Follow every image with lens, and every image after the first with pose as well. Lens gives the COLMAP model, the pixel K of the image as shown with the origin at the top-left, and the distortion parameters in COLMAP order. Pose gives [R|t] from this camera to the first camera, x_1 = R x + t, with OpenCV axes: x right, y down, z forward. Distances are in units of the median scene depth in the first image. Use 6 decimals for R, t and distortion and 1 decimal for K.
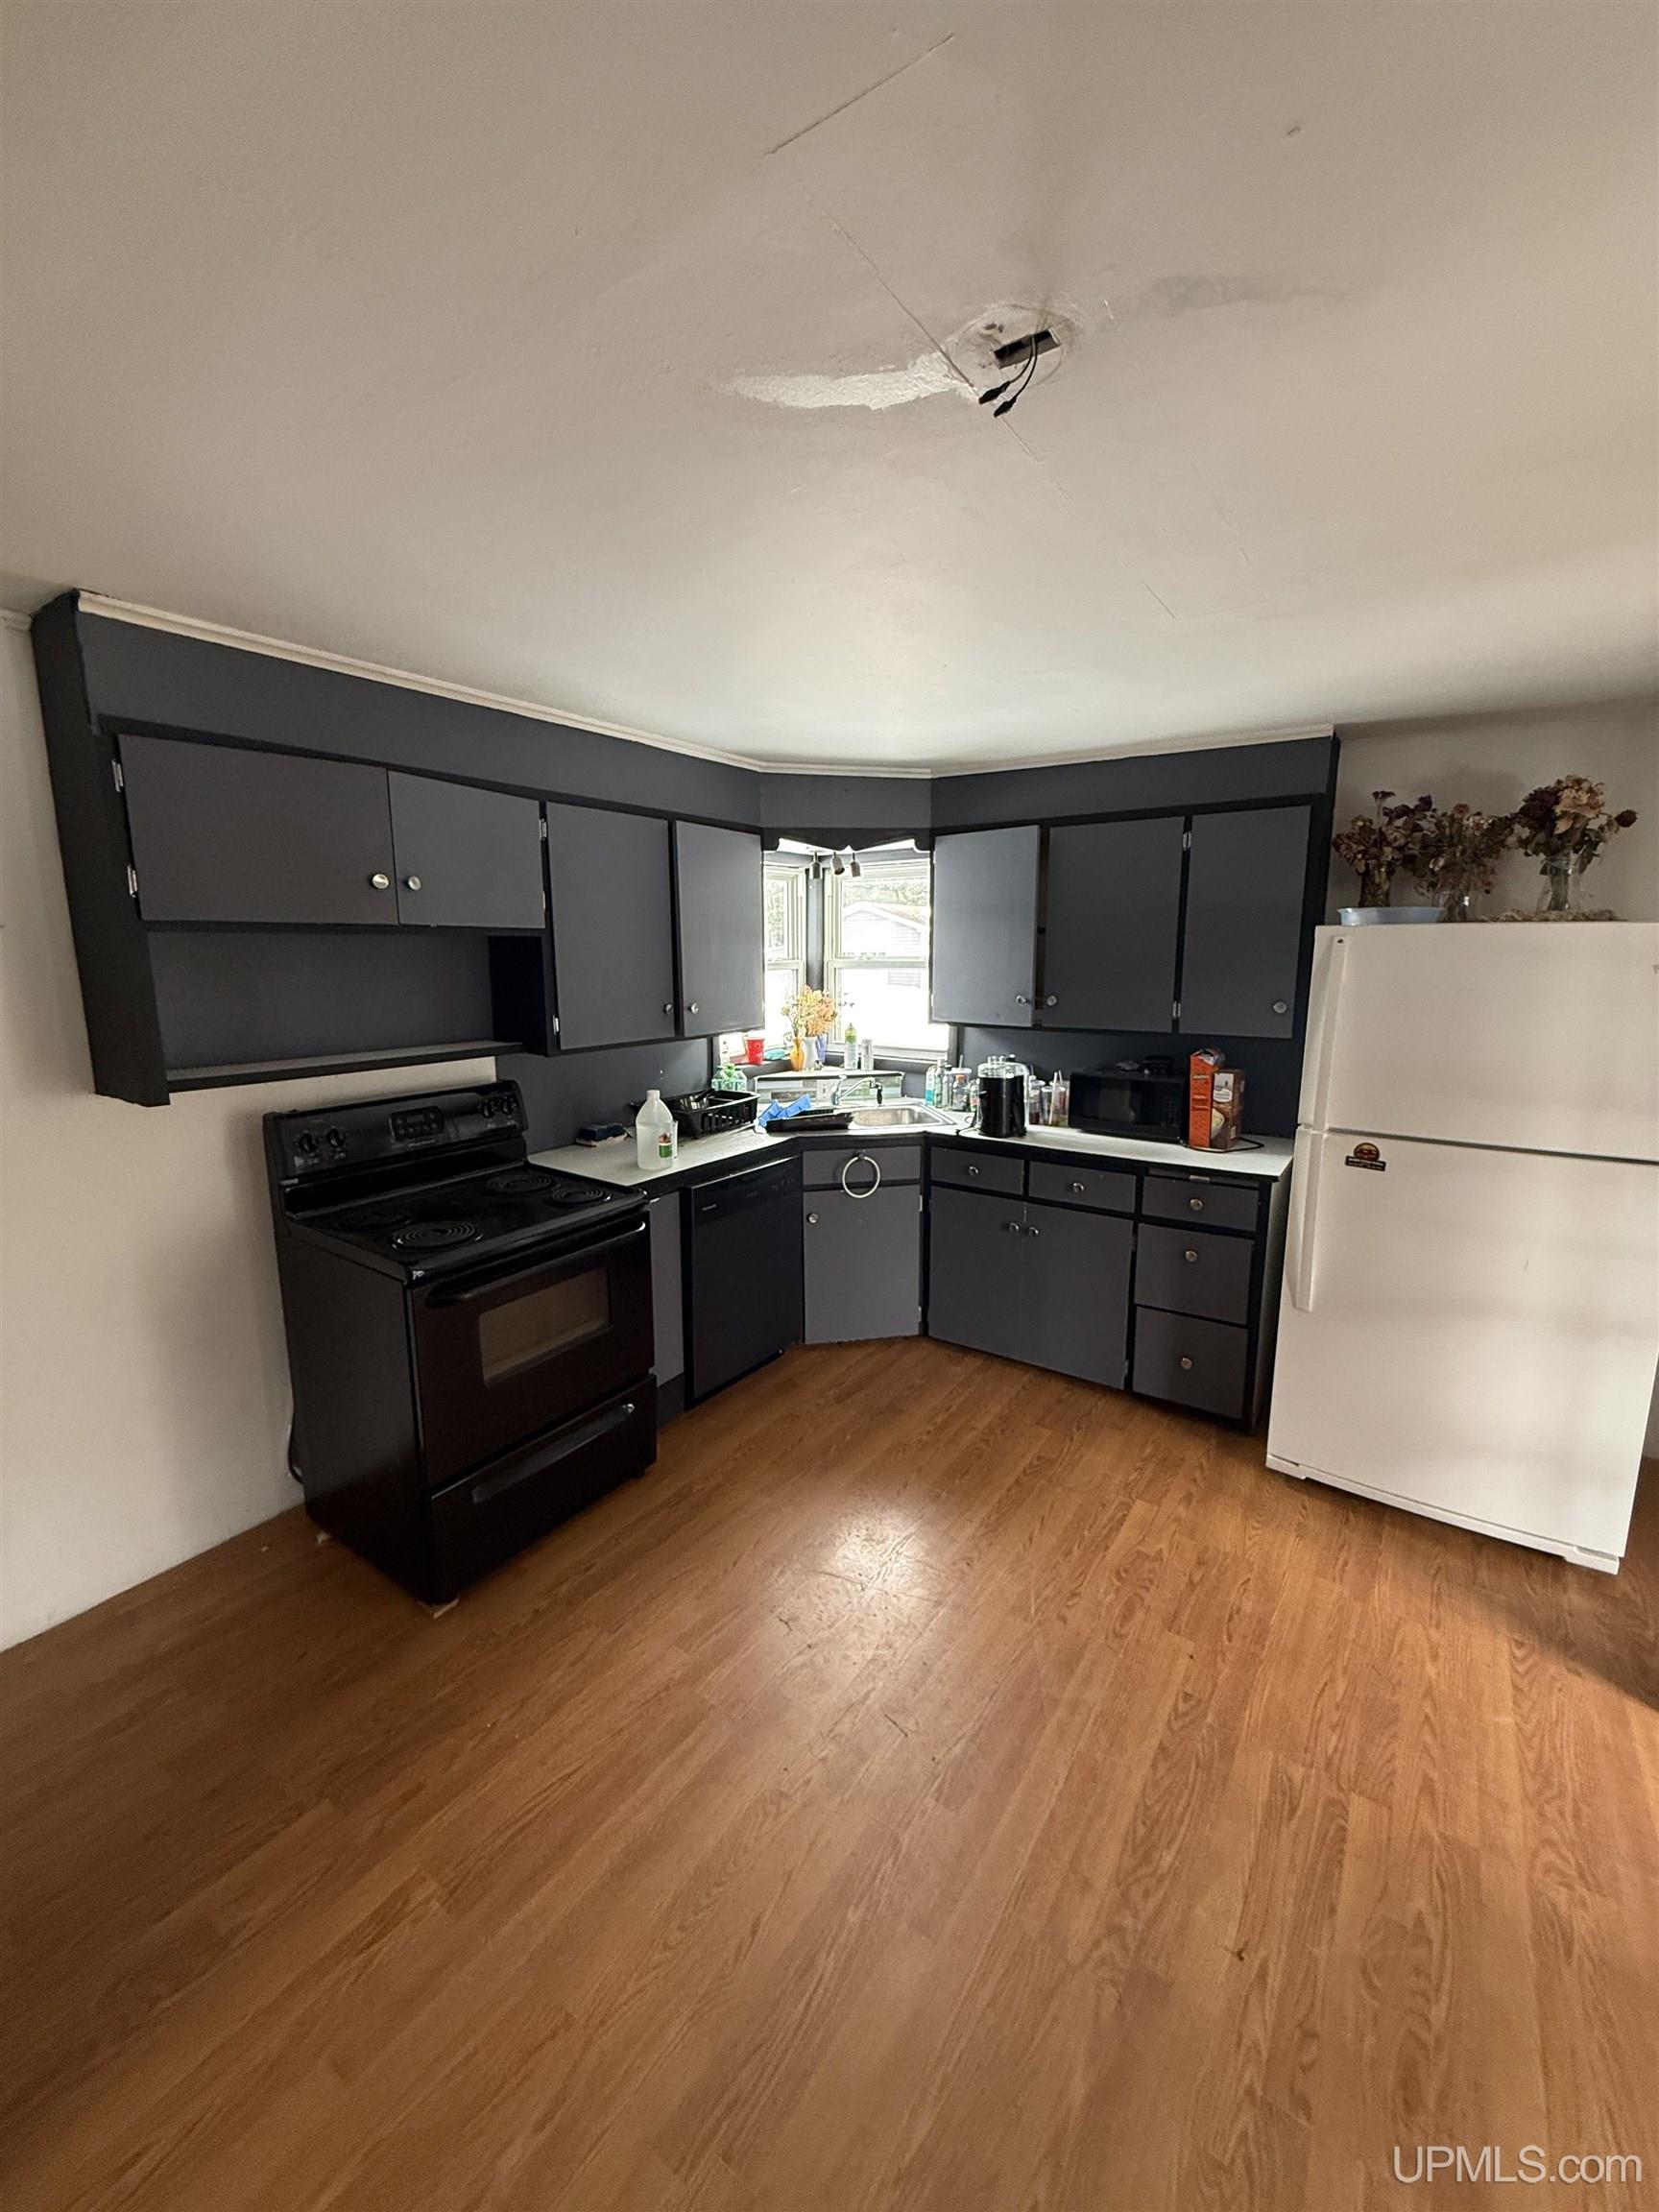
lens RADIAL K [[885.3, 0, 839.3], [0, 885.3, 1102.5], [0, 0, 1]] dist [0.005737, -0.001336]
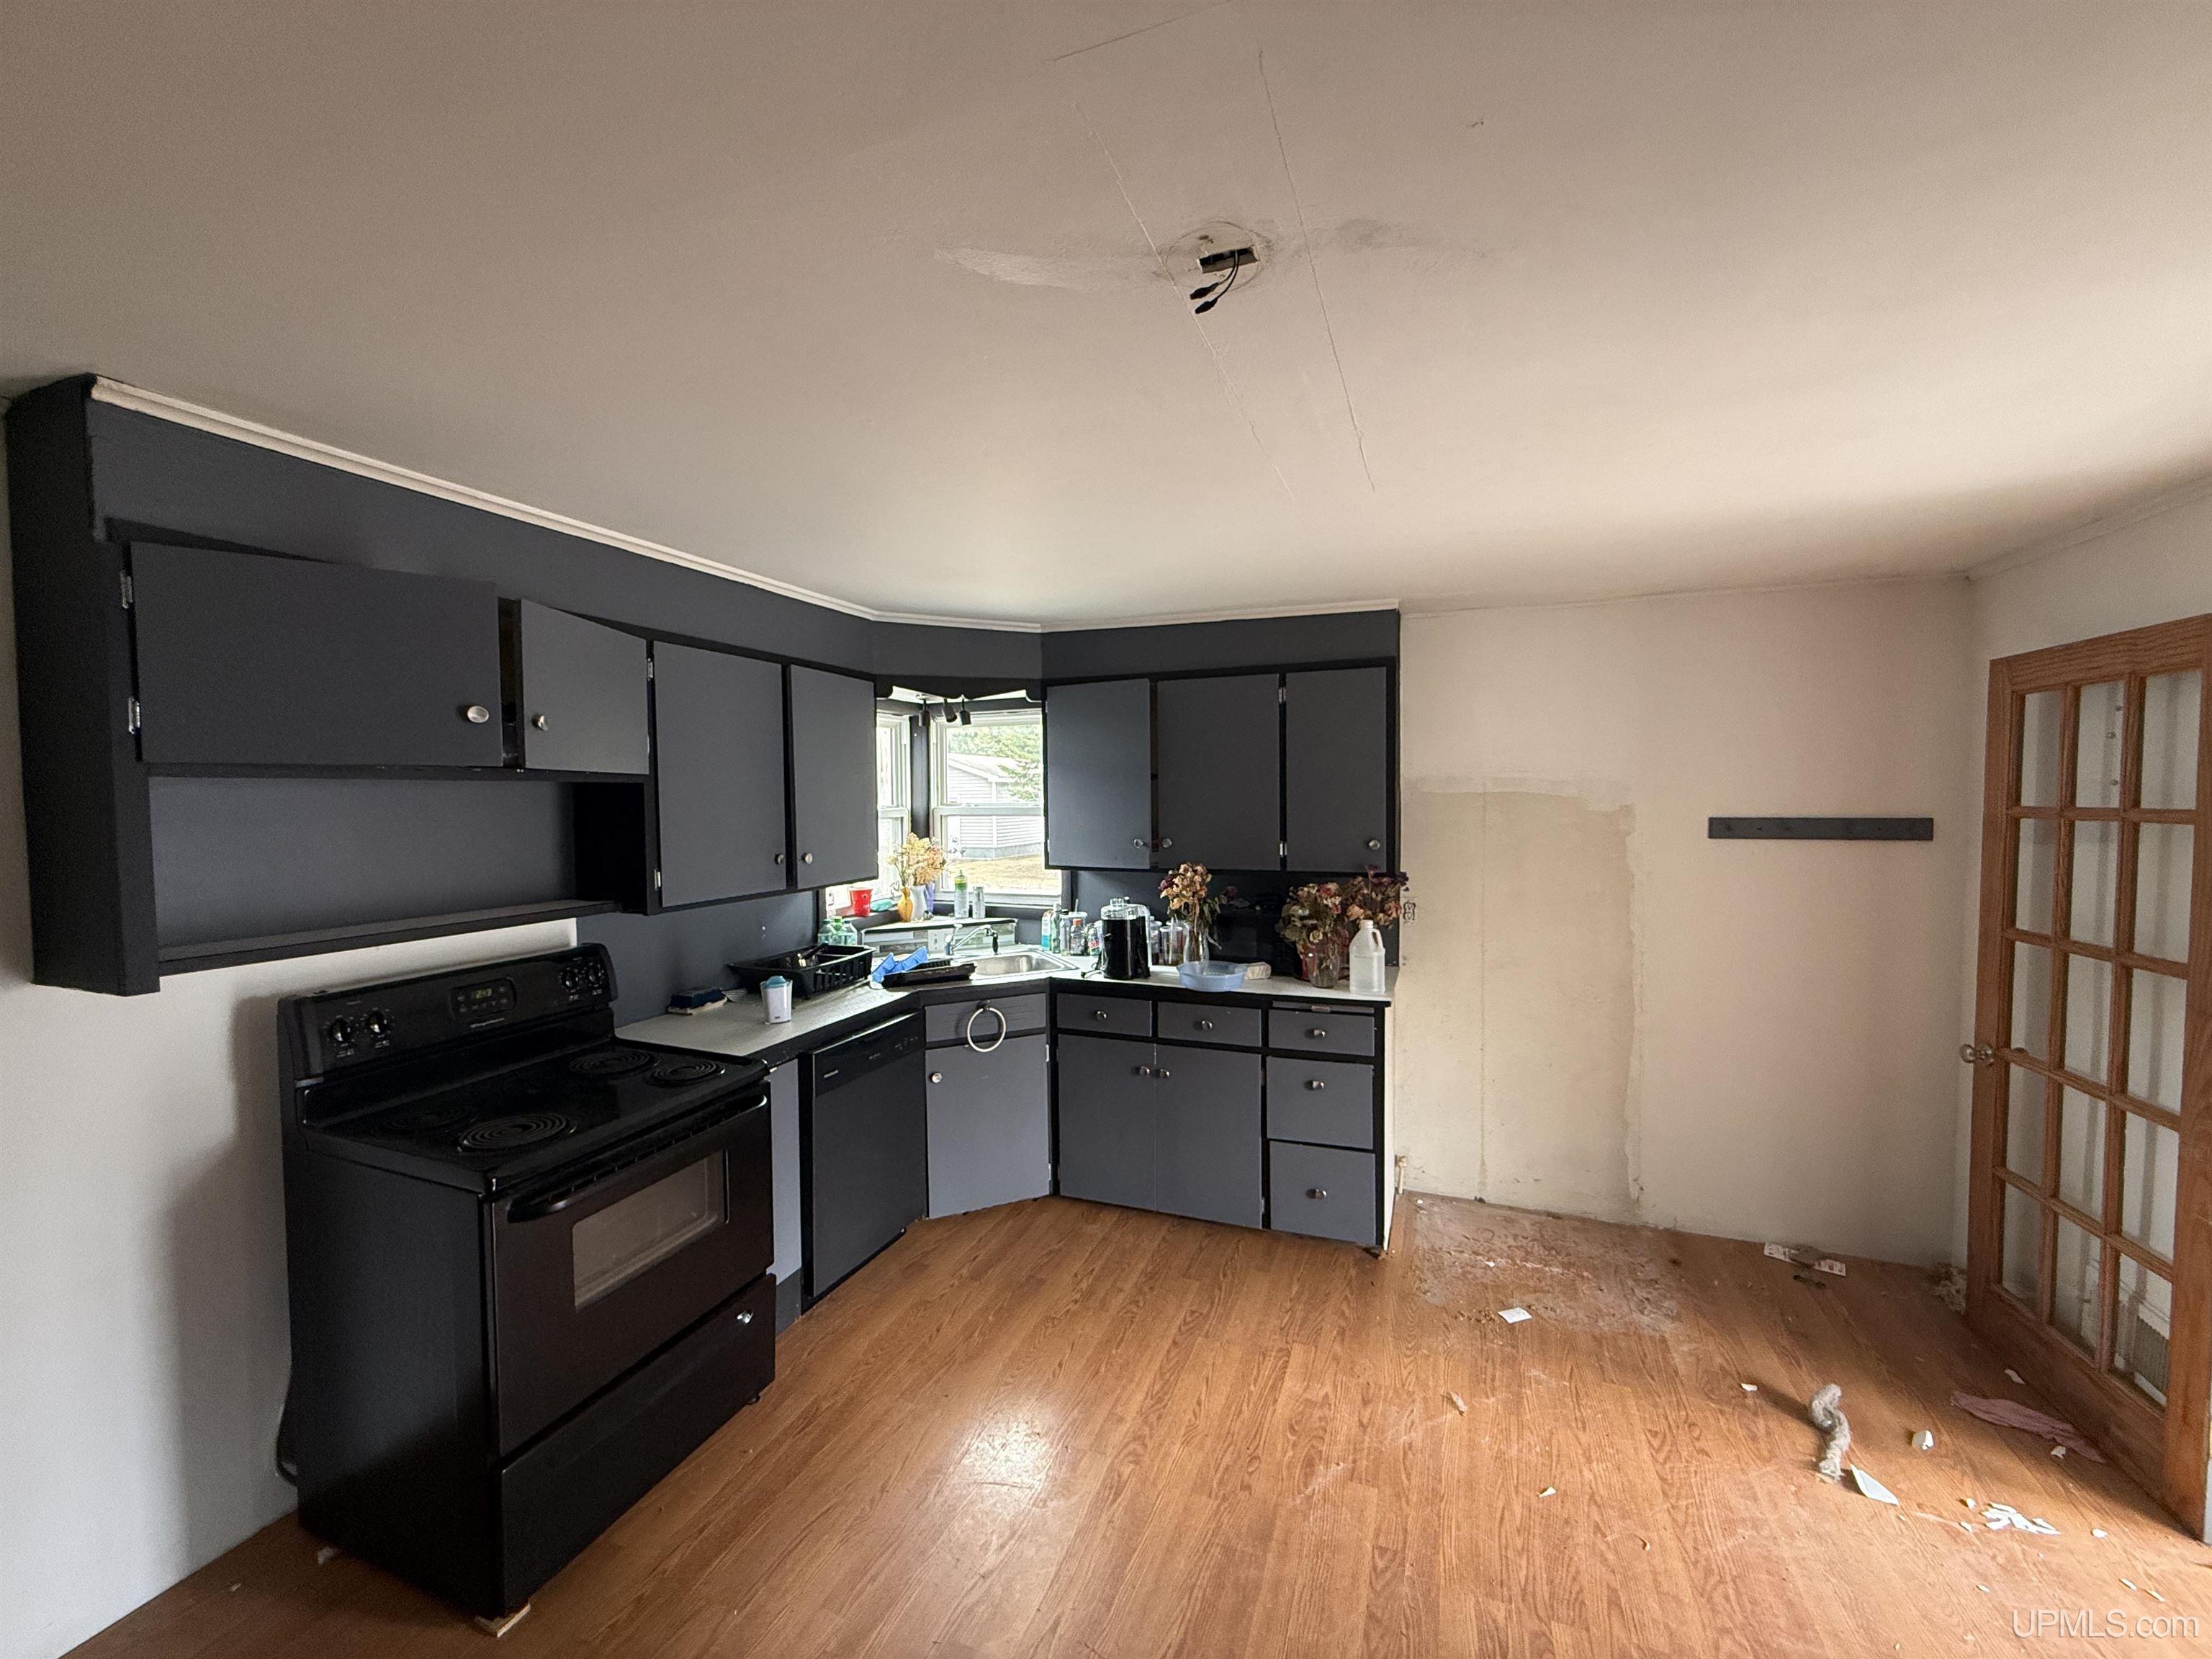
lens RADIAL K [[885.3, 0, 1109.0], [0, 885.3, 833.7], [0, 0, 1]] dist [0.005737, -0.001336]
pose [[0.972827, -0.016105, 0.230972, -0.090025], [0.046381, 0.990913, -0.126258, 0.001636], [-0.226840, 0.133540, 0.964734, 0.021796]]
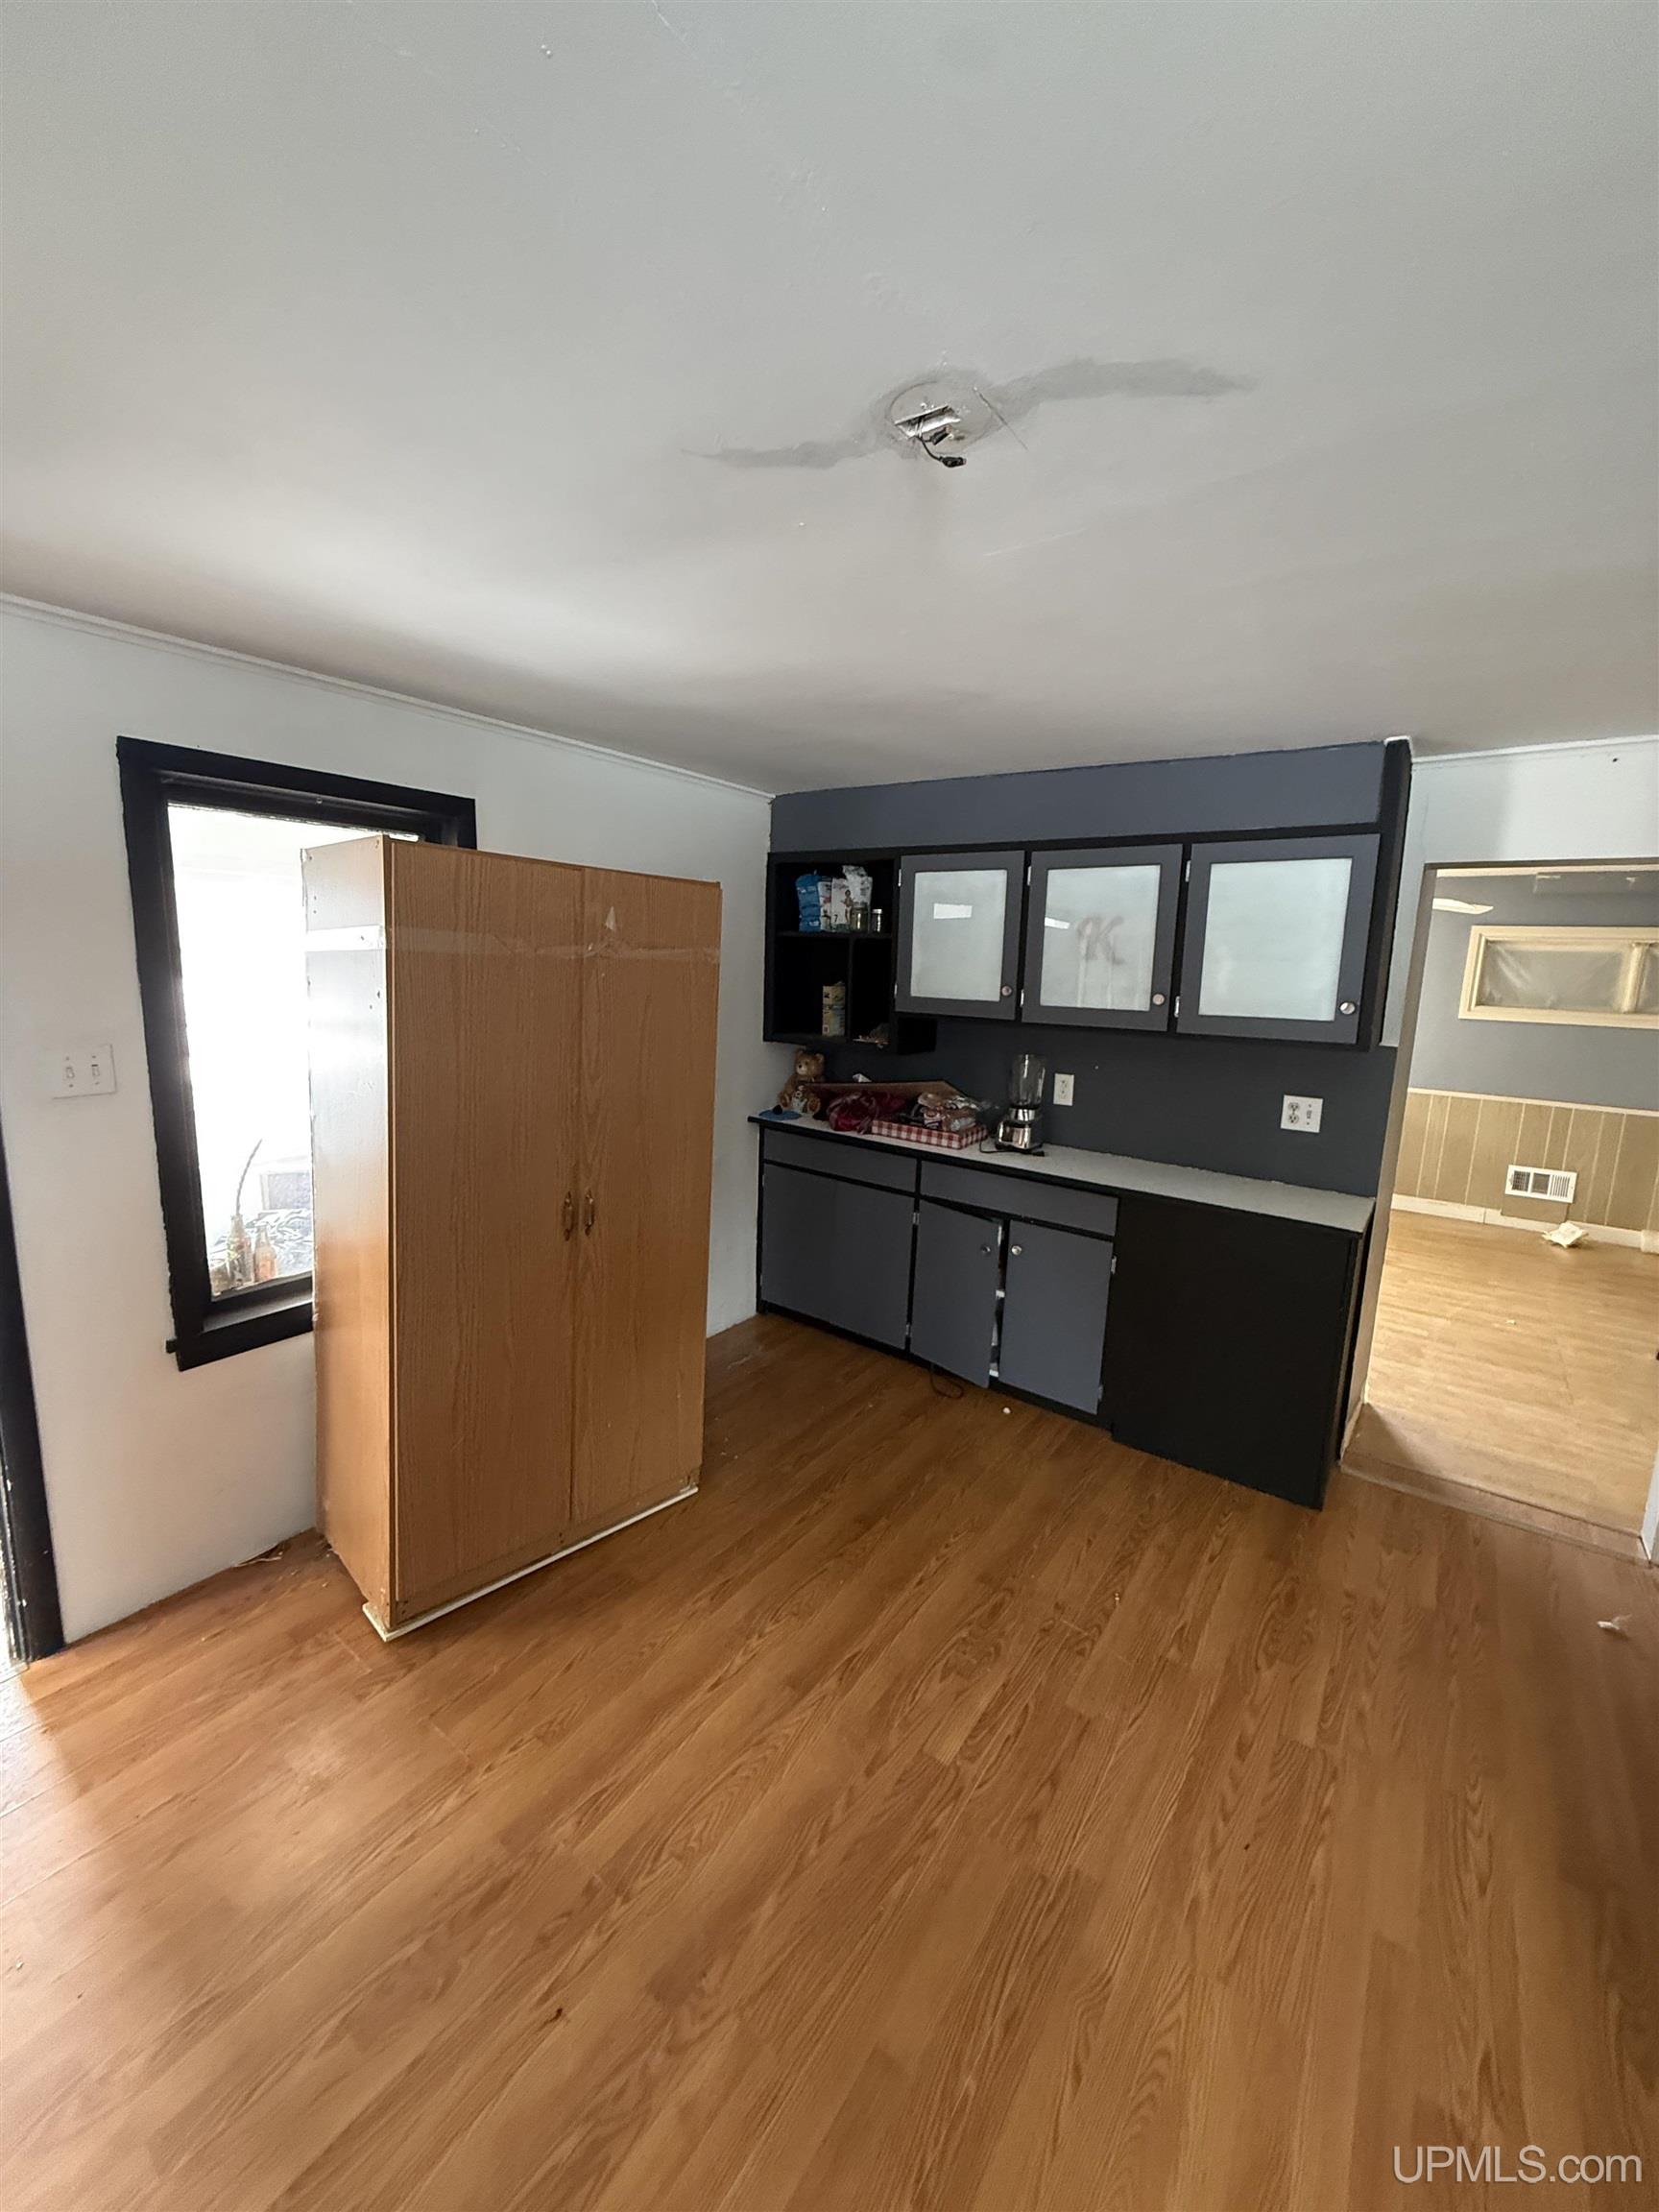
lens RADIAL K [[885.3, 0, 826.4], [0, 885.3, 1102.1], [0, 0, 1]] dist [0.005737, -0.001336]
pose [[-0.998792, -0.044616, 0.020573, 0.121655], [-0.035273, 0.942660, 0.331886, -0.187786], [-0.034201, 0.330760, -0.943095, 1.018452]]
